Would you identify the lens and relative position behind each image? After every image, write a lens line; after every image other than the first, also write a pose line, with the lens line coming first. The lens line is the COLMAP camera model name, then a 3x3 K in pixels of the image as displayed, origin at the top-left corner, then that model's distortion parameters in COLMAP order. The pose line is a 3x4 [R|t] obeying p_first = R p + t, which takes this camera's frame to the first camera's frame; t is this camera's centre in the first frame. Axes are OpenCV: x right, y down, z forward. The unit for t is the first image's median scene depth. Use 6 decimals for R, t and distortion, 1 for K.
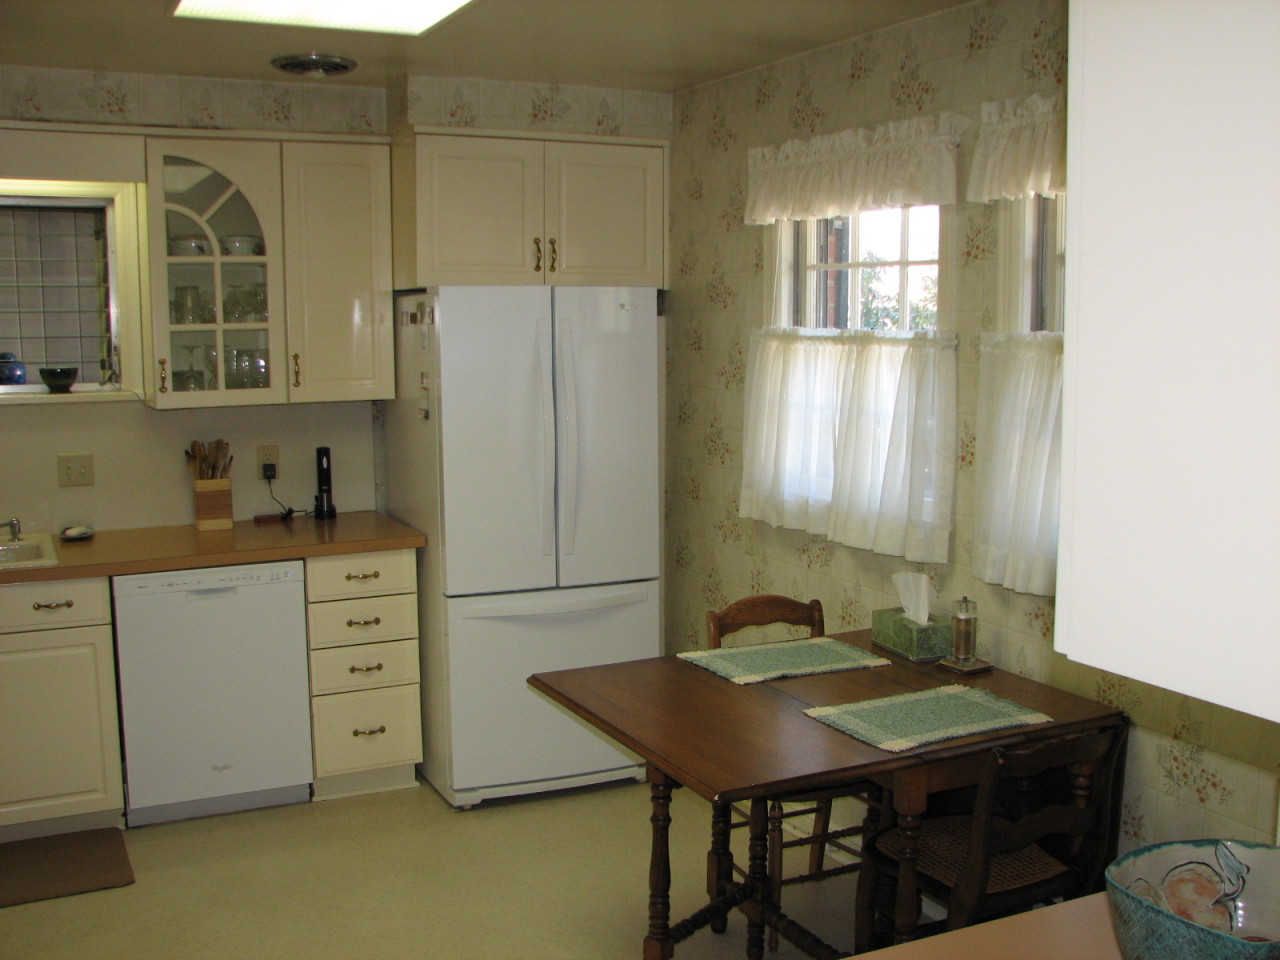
lens RADIAL K [[1415.3, 0, 642.6], [0, 1415.3, 482.4], [0, 0, 1]] dist [-0.087640, 0.000000]
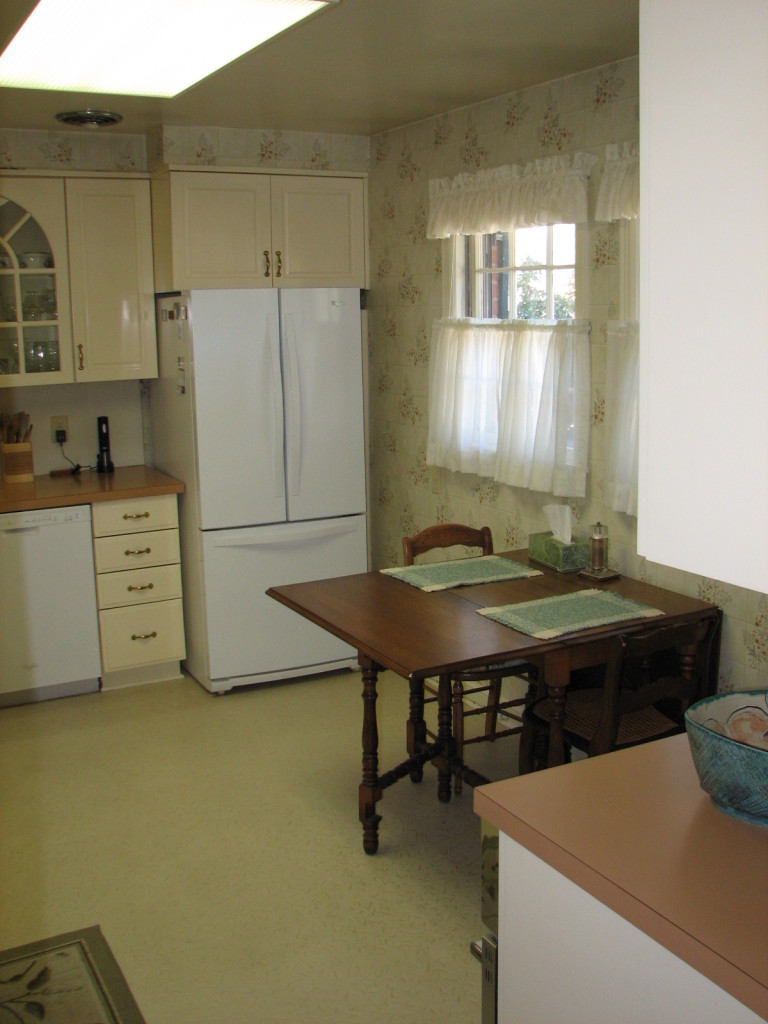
lens RADIAL K [[1109.4, 0, 384.8], [0, 1109.4, 469.0], [0, 0, 1]] dist [-0.102878, 0.000000]
pose [[0.999414, -0.018946, 0.028521, 0.000654], [0.018158, 0.999454, 0.027612, -0.000304], [-0.029029, -0.027078, 0.999212, -0.013803]]
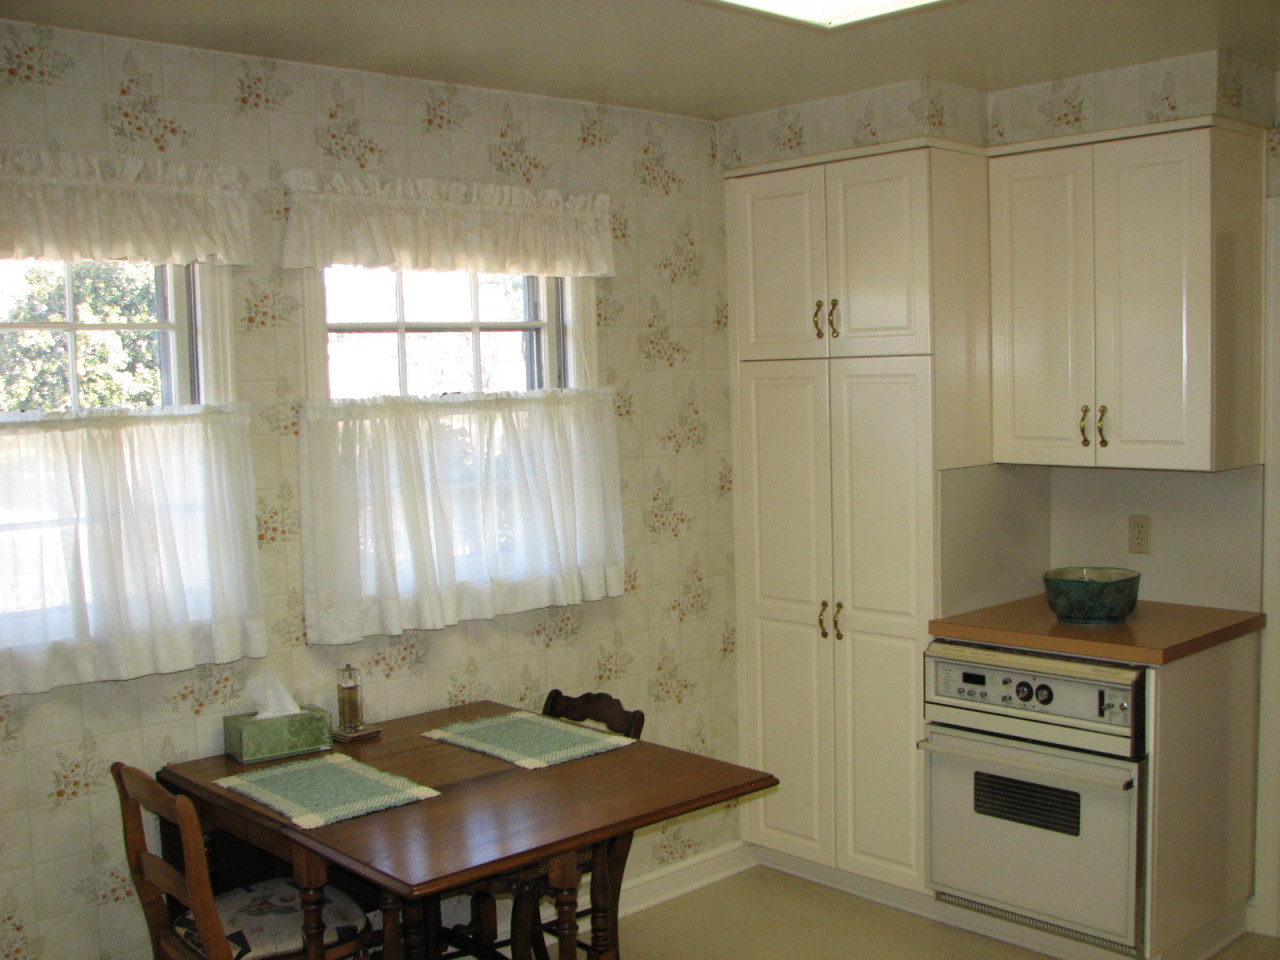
lens RADIAL K [[1415.3, 0, 636.3], [0, 1415.3, 478.1], [0, 0, 1]] dist [-0.087640, 0.000000]
pose [[-0.276982, -0.059660, 0.959021, -0.454549], [0.147812, 0.983545, 0.103876, -0.071257], [-0.949438, 0.170526, -0.263605, 0.617625]]
